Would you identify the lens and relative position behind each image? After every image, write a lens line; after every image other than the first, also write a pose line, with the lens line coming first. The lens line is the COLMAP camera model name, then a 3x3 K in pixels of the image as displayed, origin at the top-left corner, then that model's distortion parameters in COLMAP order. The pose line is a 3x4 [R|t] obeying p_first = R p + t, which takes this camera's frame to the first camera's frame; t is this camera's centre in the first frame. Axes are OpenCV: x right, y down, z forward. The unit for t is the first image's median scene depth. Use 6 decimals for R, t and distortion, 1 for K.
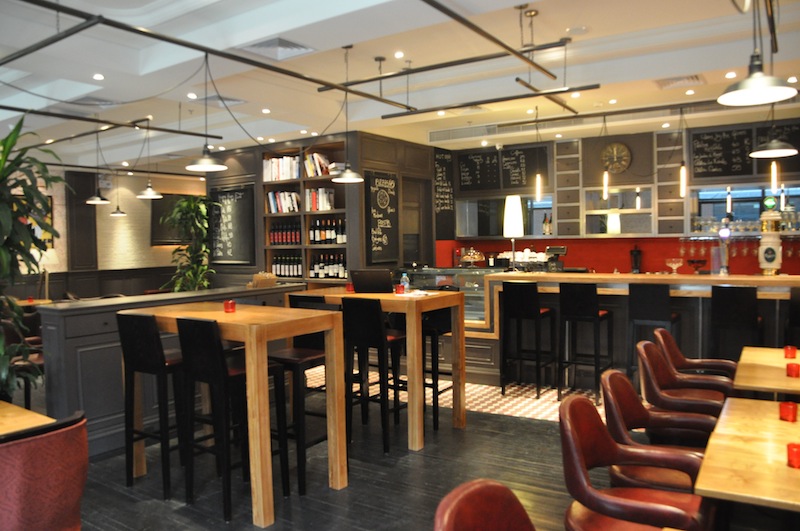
lens RADIAL K [[627.4, 0, 400.0], [0, 627.4, 265.5], [0, 0, 1]] dist [-0.116112, 0.007526]
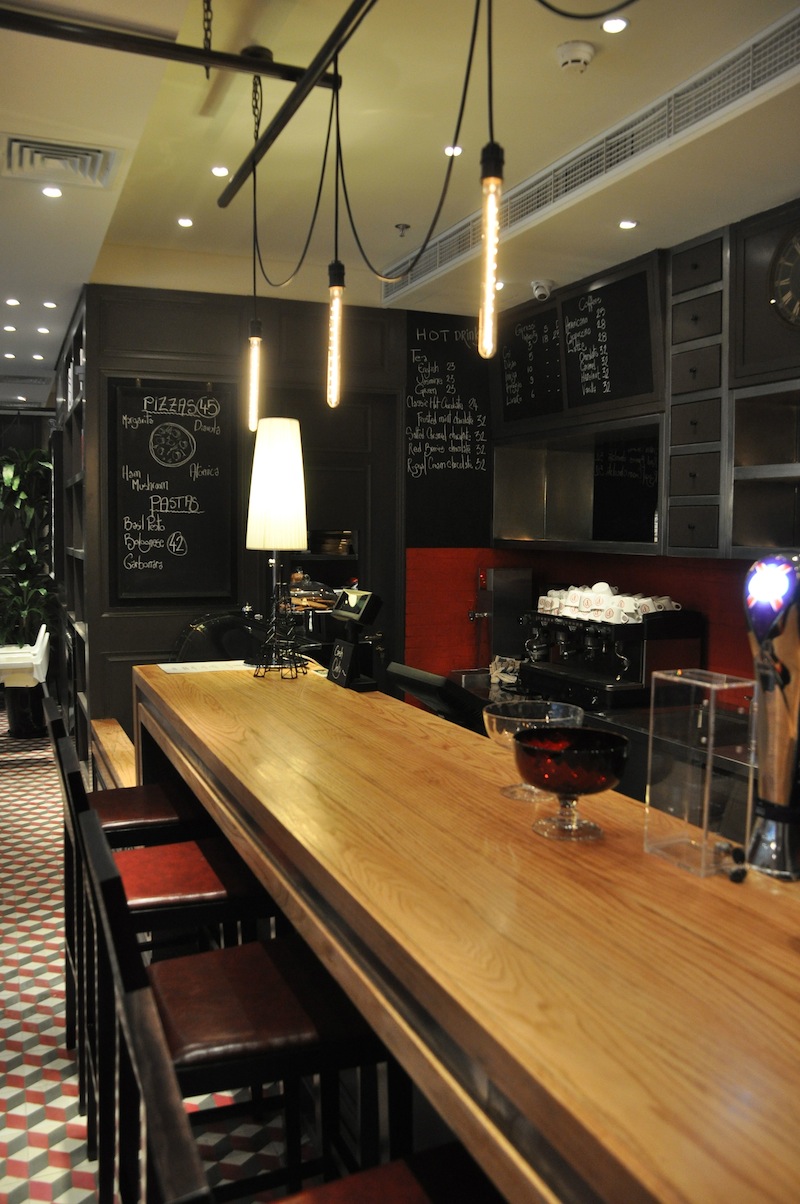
lens RADIAL K [[983.2, 0, 400.0], [0, 983.2, 602.0], [0, 0, 1]] dist [-0.170206, 0.170022]
pose [[0.824541, 0.066230, -0.561912, 0.465737], [-0.047115, 0.997713, 0.048461, -0.041356], [0.563837, -0.013484, 0.825776, 0.560918]]
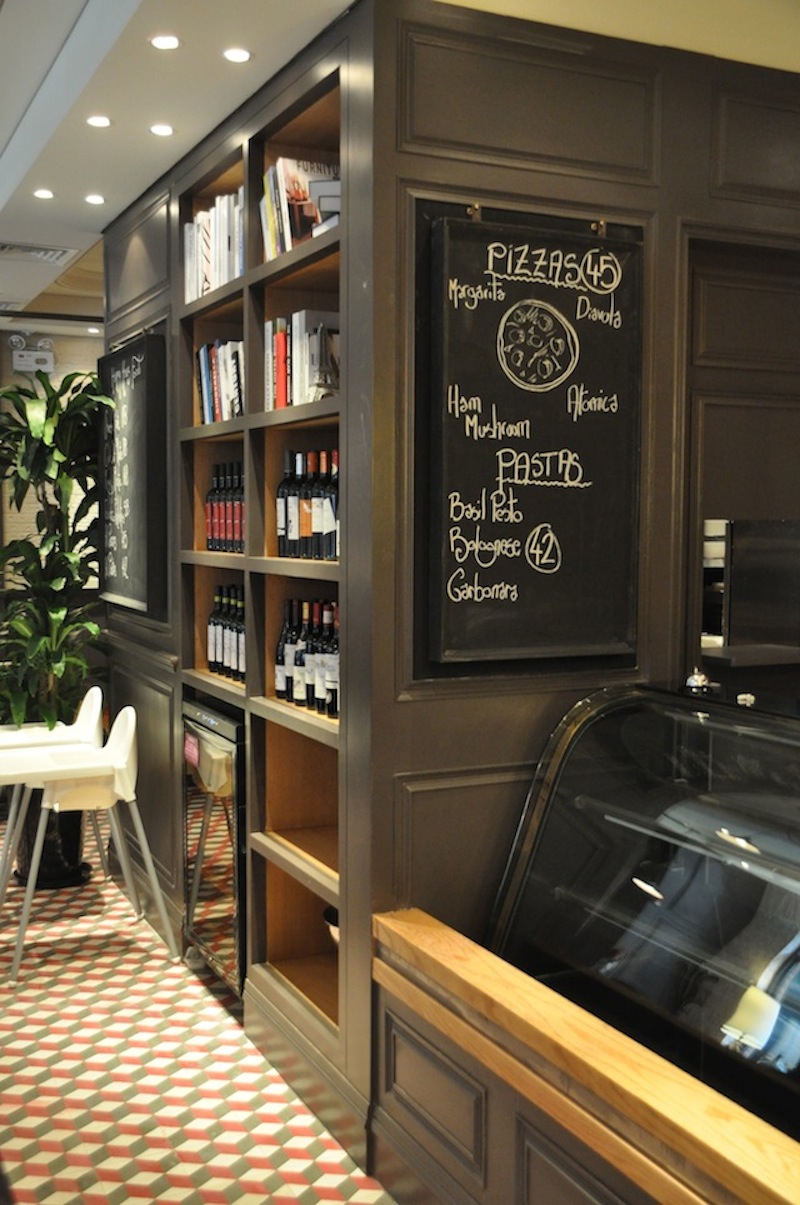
lens RADIAL K [[1262.1, 0, 400.0], [0, 1262.1, 602.5], [0, 0, 1]] dist [-0.023338, -0.004628]
pose [[0.860152, 0.058263, -0.506698, 0.145833], [-0.043983, 0.998226, 0.040118, -0.038479], [0.508137, -0.012222, 0.861189, 0.633829]]
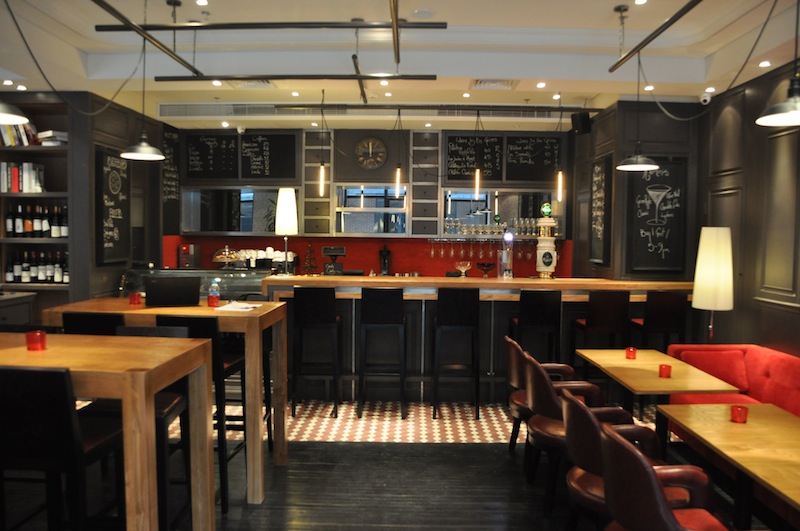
lens RADIAL K [[653.3, 0, 400.0], [0, 653.3, 265.5], [0, 0, 1]] dist [-0.170206, 0.170022]
pose [[0.841625, 0.001486, 0.540060, -0.157958], [-0.005902, 0.999962, 0.006446, -0.008408], [-0.540030, -0.008613, 0.841602, 0.130796]]
